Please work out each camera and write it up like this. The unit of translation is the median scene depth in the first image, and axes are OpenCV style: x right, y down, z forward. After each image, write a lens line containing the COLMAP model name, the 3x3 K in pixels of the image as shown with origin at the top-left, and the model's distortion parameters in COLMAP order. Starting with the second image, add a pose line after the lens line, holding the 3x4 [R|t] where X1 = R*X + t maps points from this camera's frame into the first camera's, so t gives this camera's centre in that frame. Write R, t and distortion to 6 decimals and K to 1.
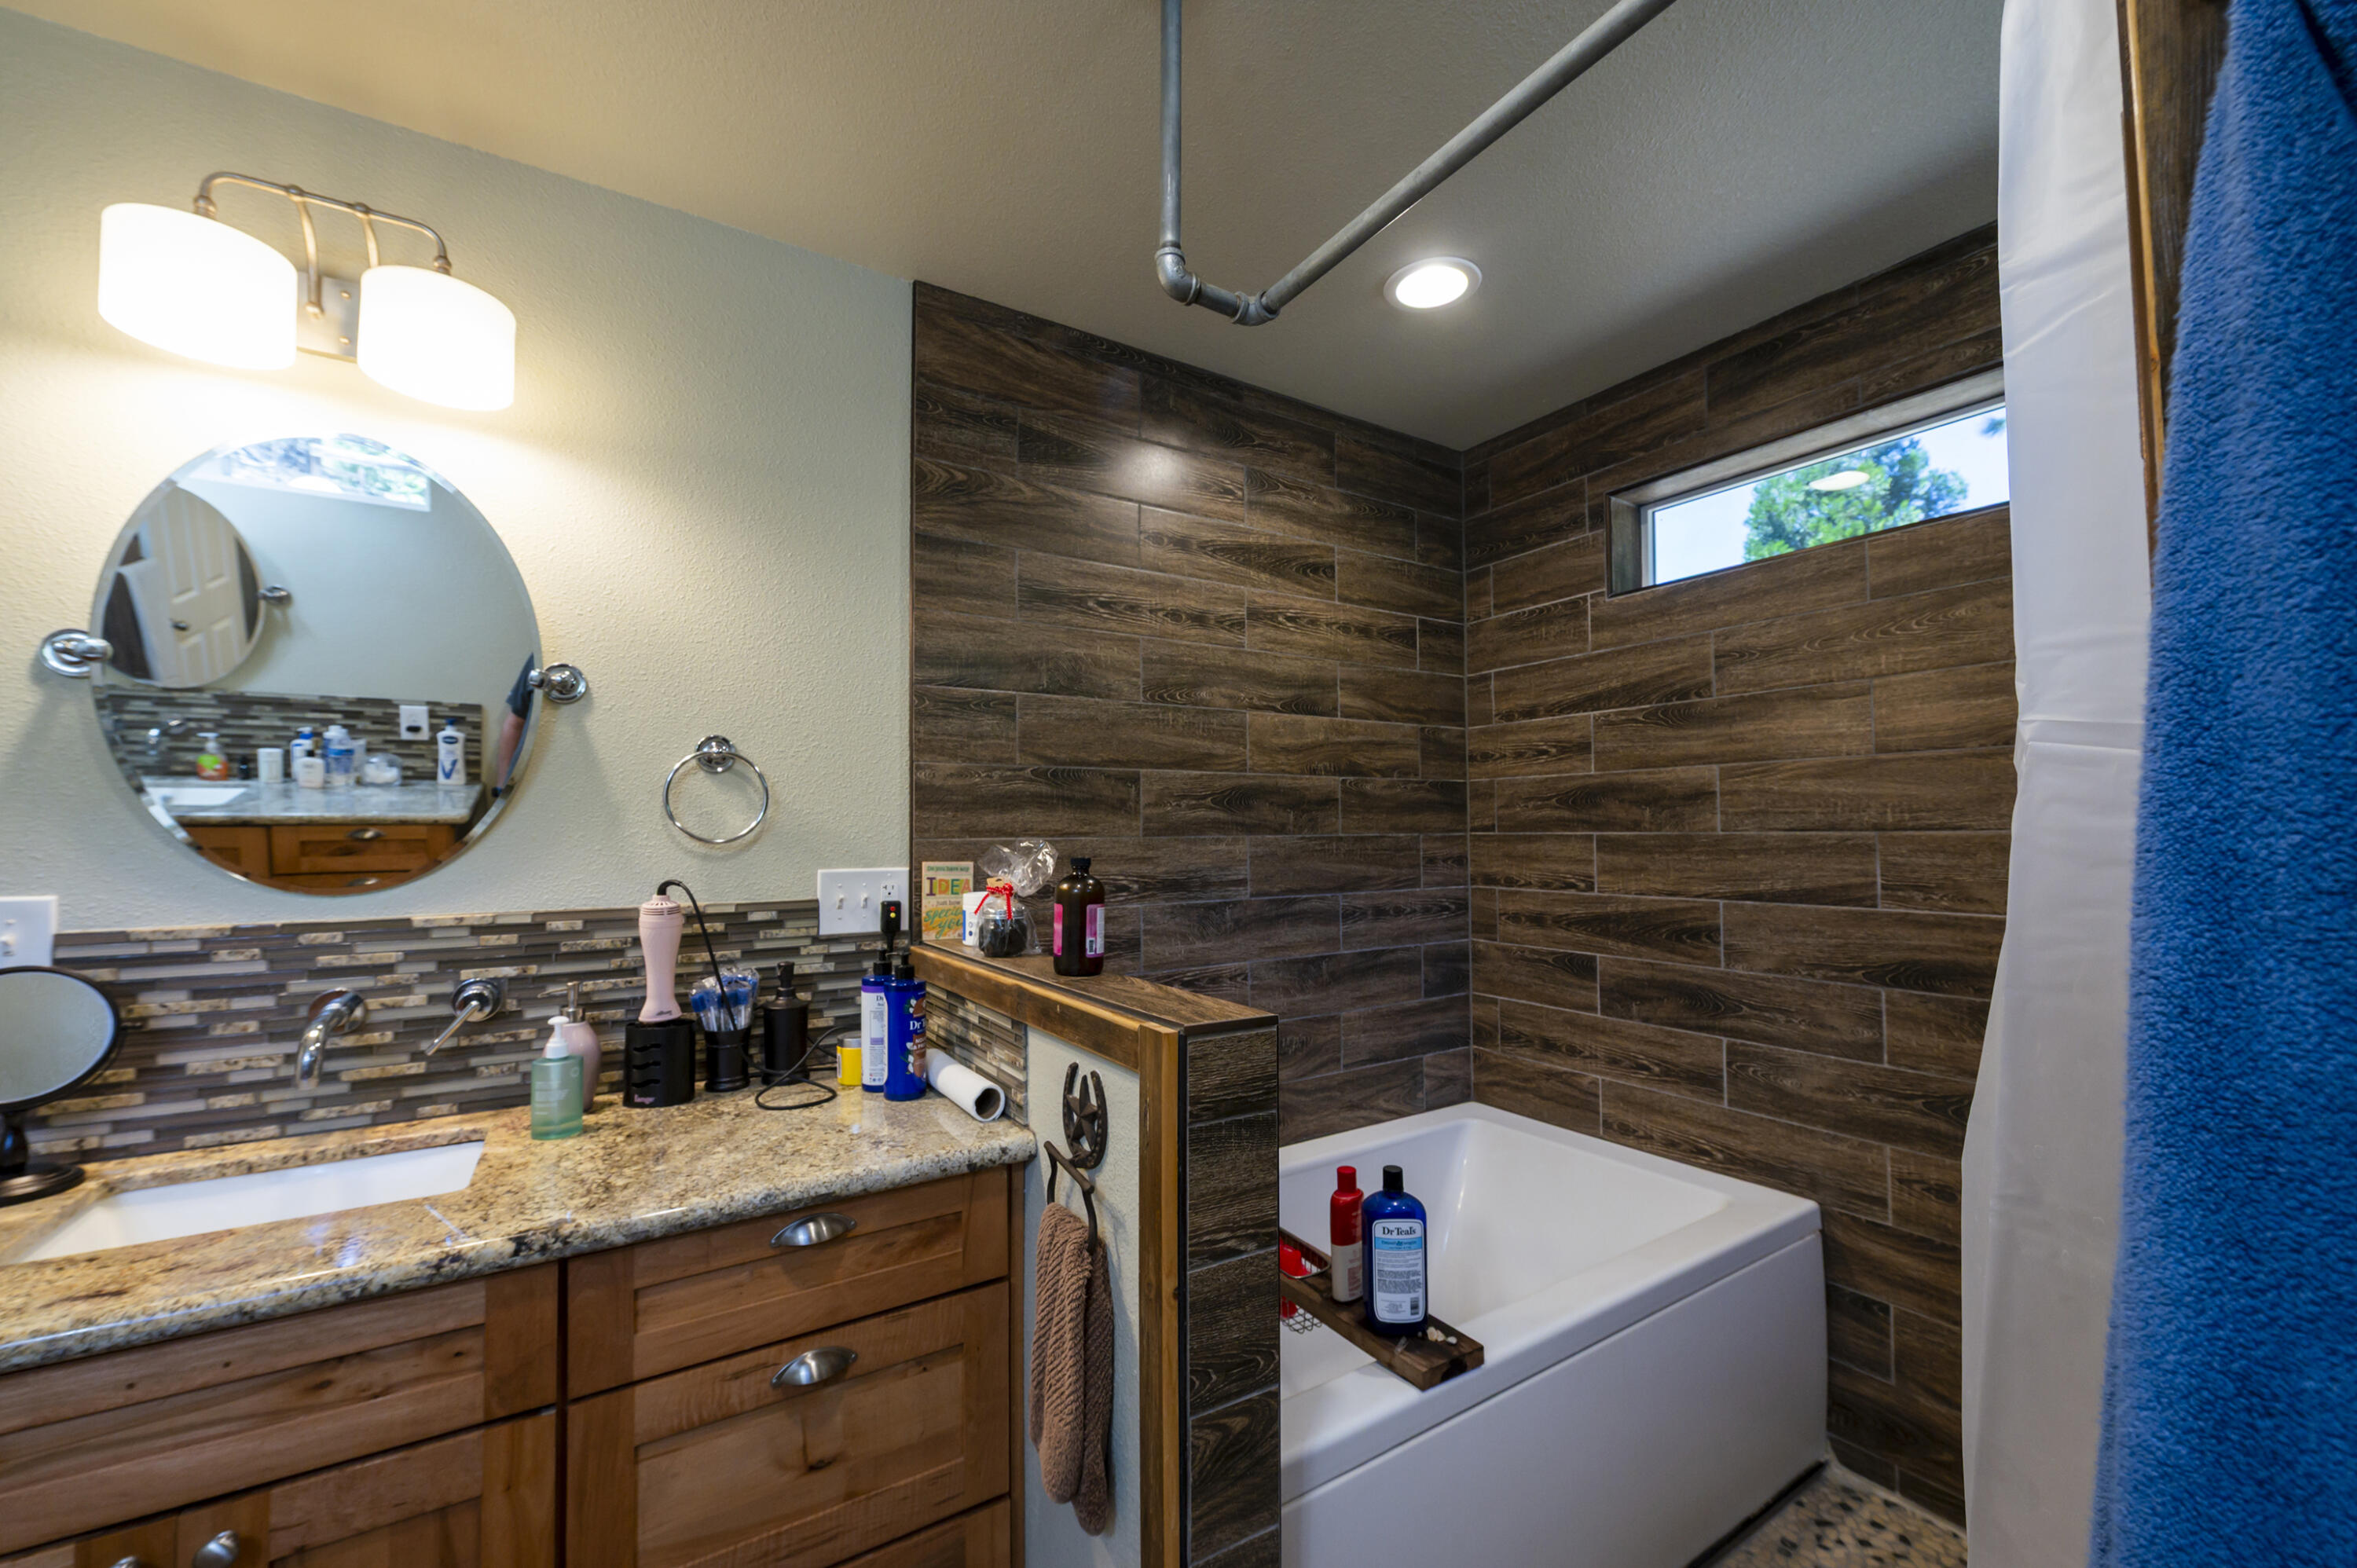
lens RADIAL K [[927.9, 0, 1171.1], [0, 927.9, 791.9], [0, 0, 1]] dist [-0.001769, -0.000383]
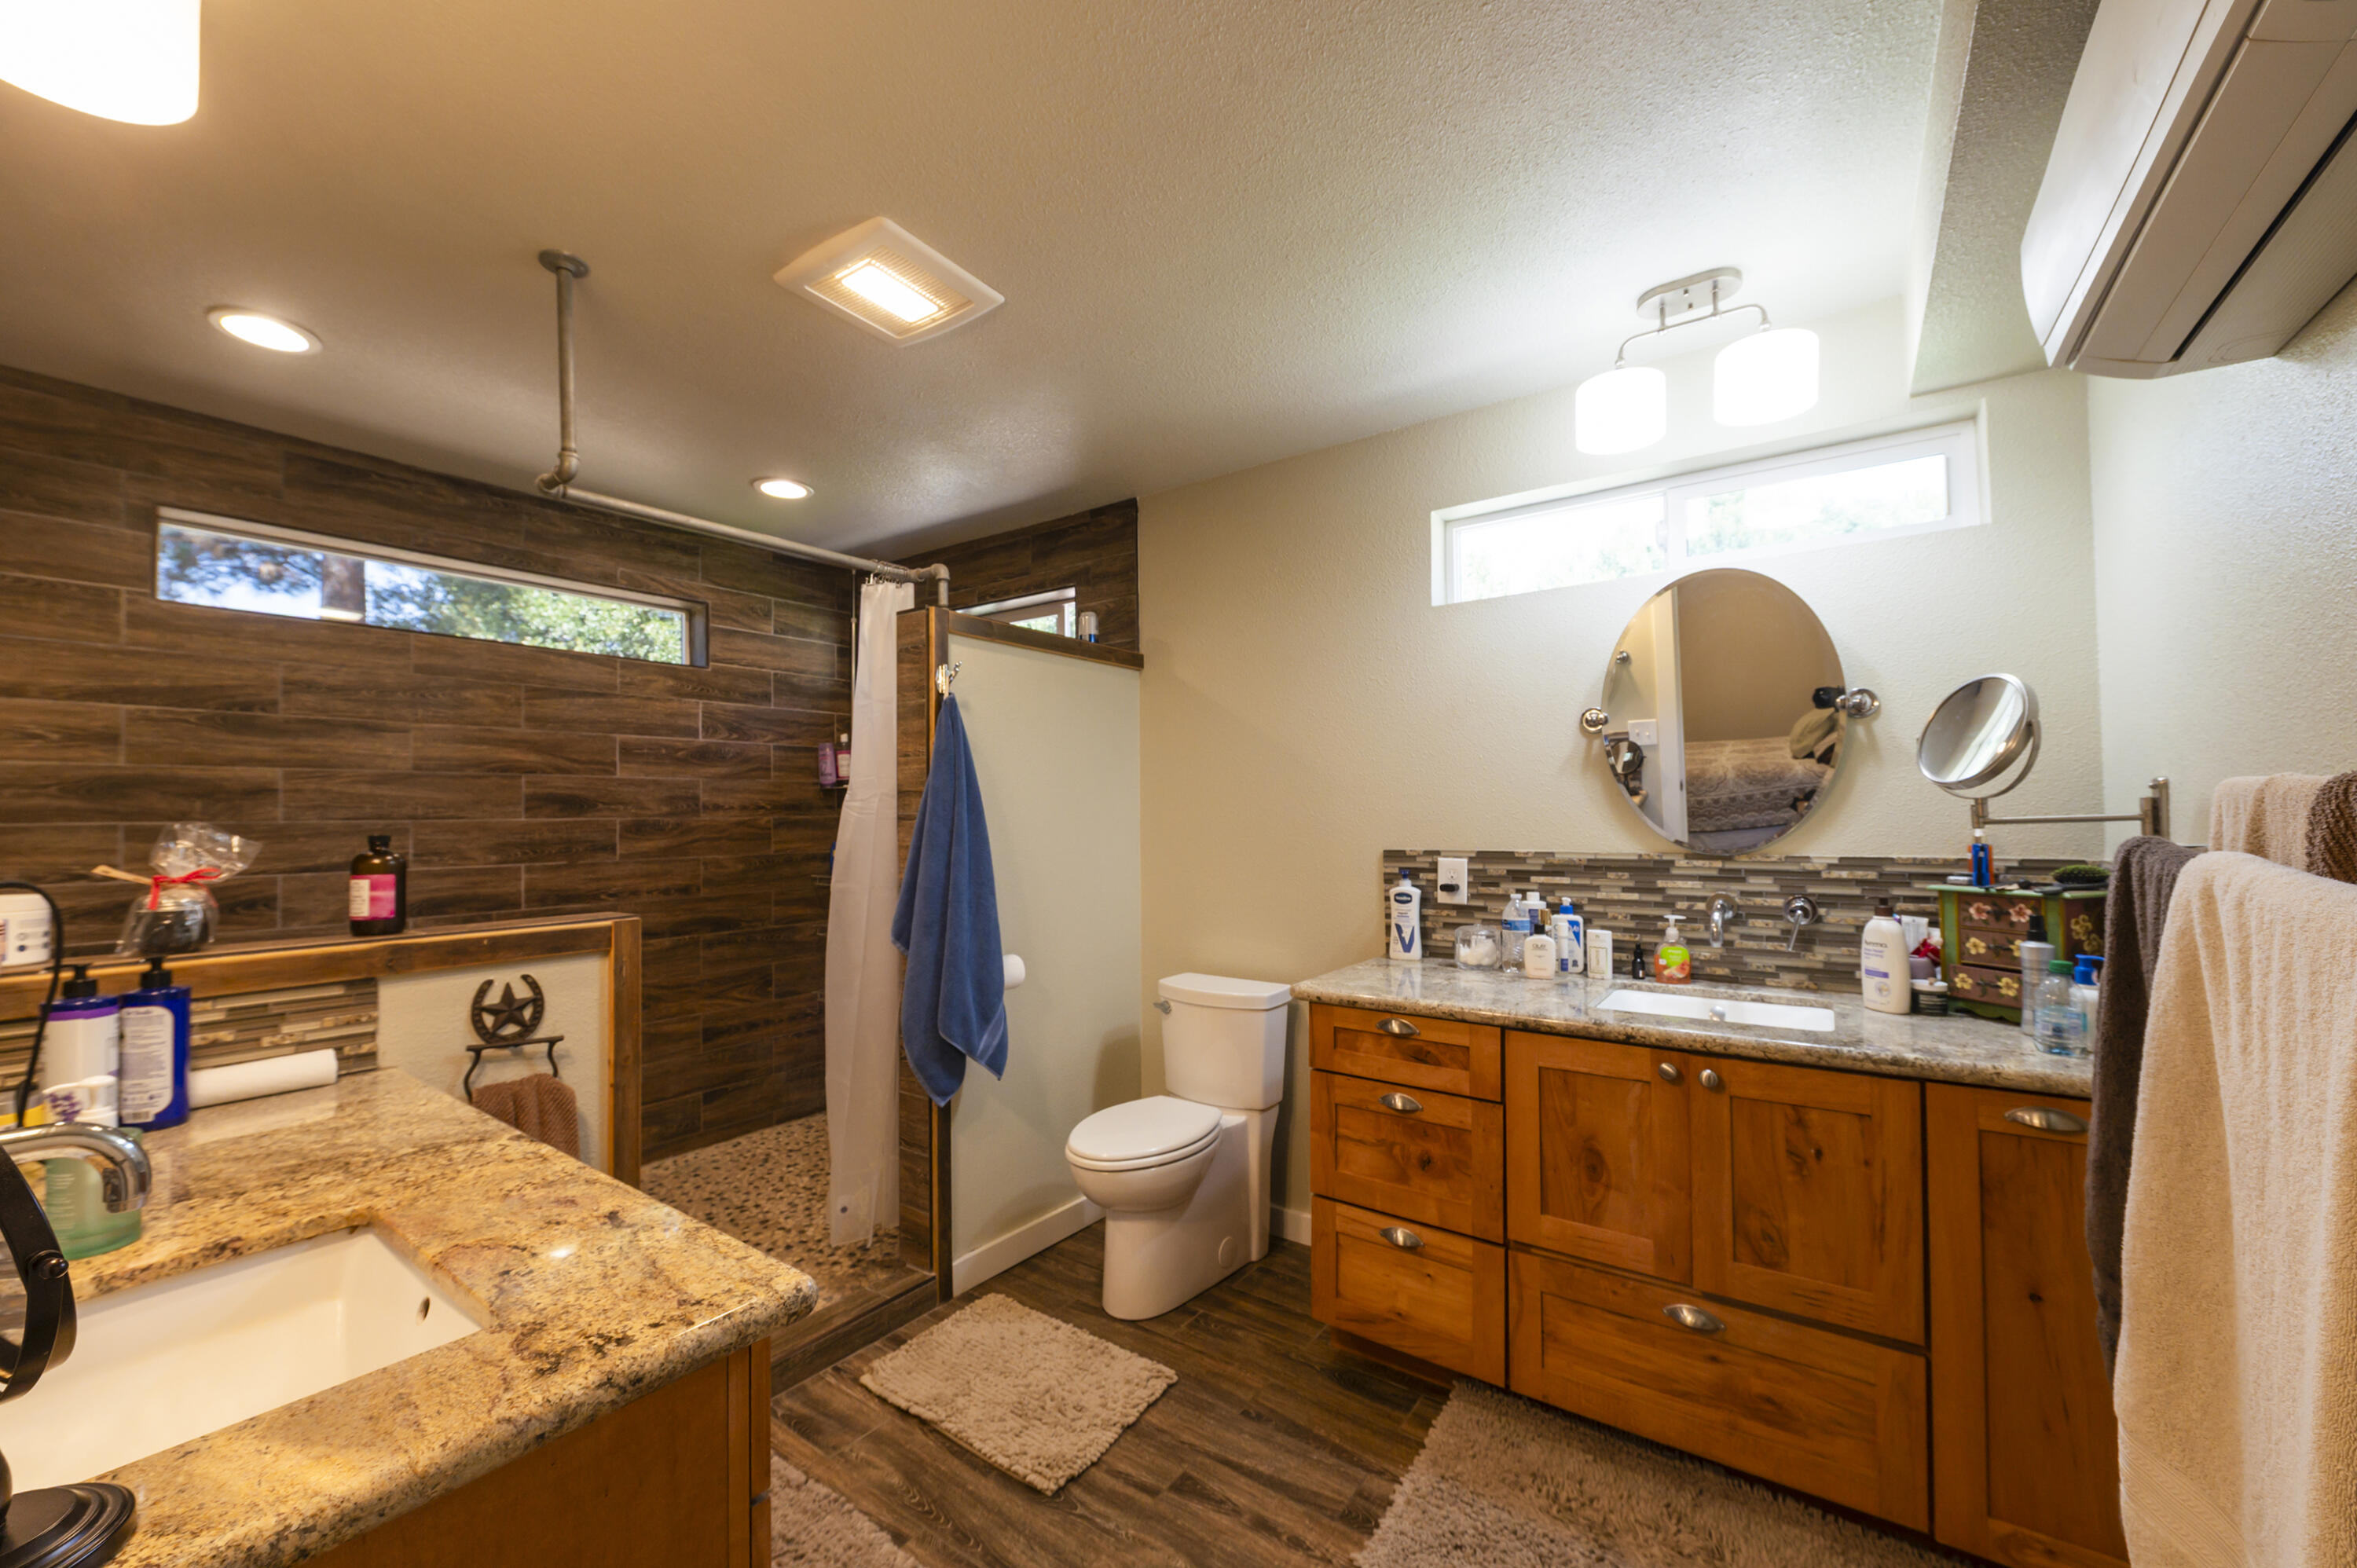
lens RADIAL K [[927.9, 0, 1171.1], [0, 927.9, 791.9], [0, 0, 1]] dist [-0.001769, -0.000383]
pose [[-0.379083, 0.033658, 0.924750, -1.077221], [-0.027269, 0.998498, -0.047520, 0.031151], [-0.924961, -0.043231, -0.377596, 0.362970]]
